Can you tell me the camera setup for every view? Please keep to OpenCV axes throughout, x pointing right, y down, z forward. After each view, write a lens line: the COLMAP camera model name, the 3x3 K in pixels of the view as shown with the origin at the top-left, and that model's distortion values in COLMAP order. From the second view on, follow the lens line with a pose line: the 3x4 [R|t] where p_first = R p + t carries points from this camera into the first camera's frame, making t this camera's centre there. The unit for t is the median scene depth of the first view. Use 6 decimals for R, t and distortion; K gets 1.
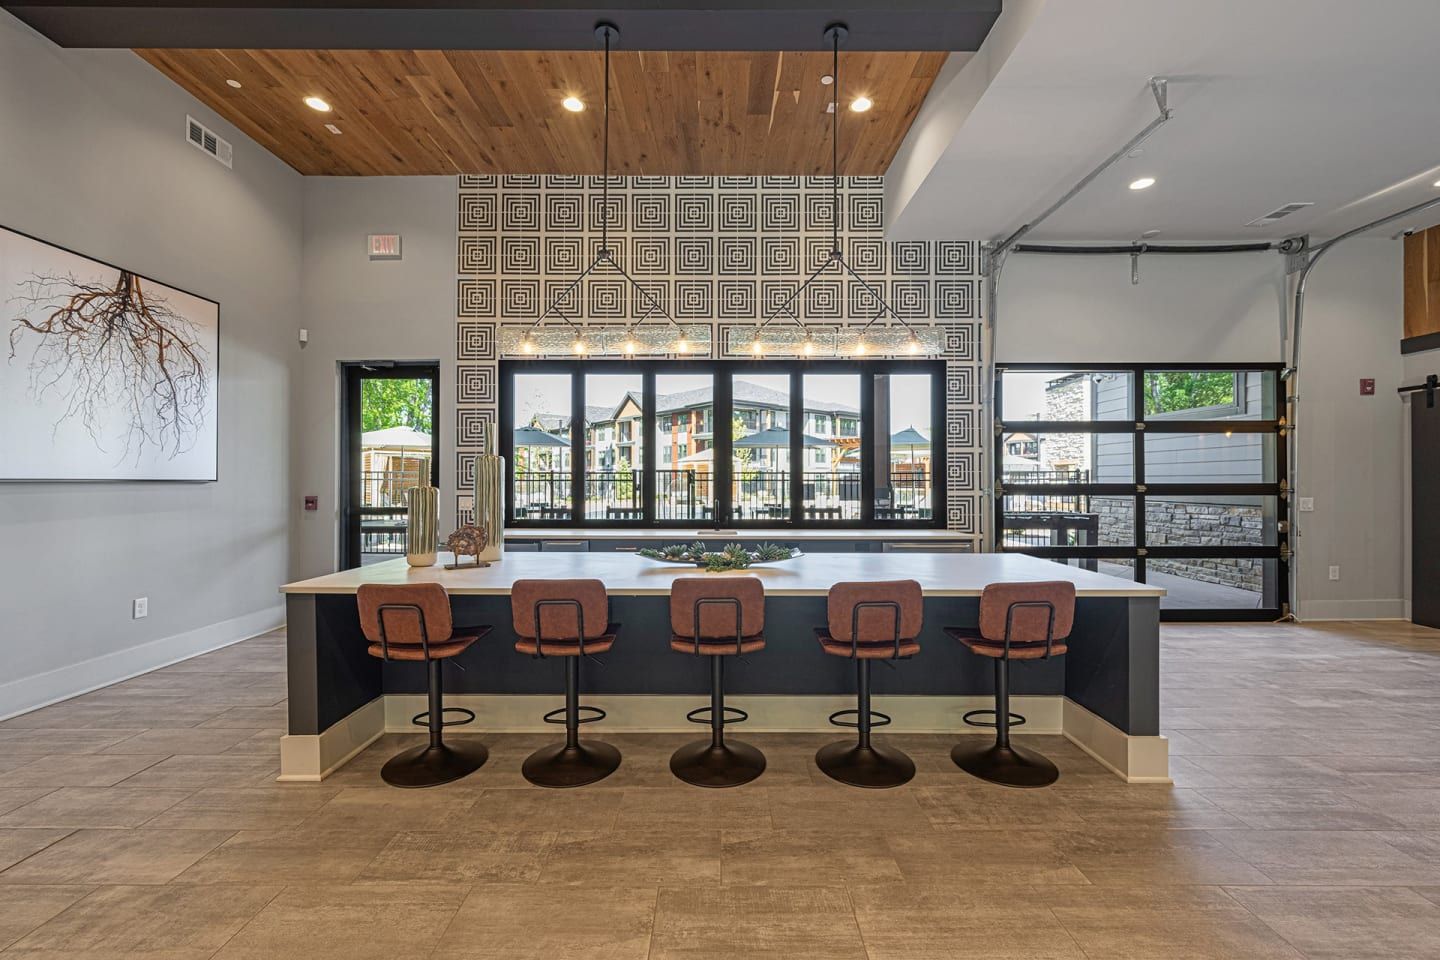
lens RADIAL K [[580.8, 0, 716.7], [0, 580.8, 477.1], [0, 0, 1]] dist [-0.000909, -0.000172]
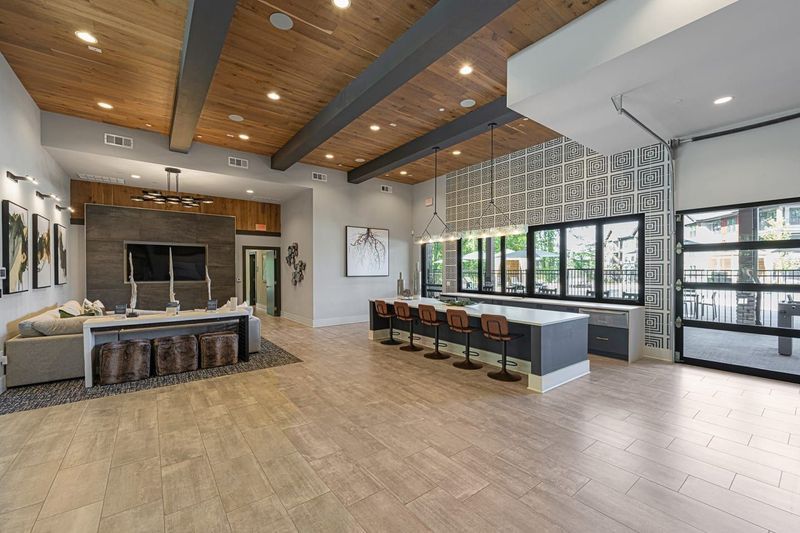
lens RADIAL K [[322.7, 0, 403.0], [0, 322.7, 270.9], [0, 0, 1]] dist [-0.000909, -0.000172]
pose [[0.619958, 0.001535, -0.784633, 1.072033], [0.002970, 0.999986, 0.004303, -0.041803], [0.784629, -0.004998, 0.619945, -0.314515]]
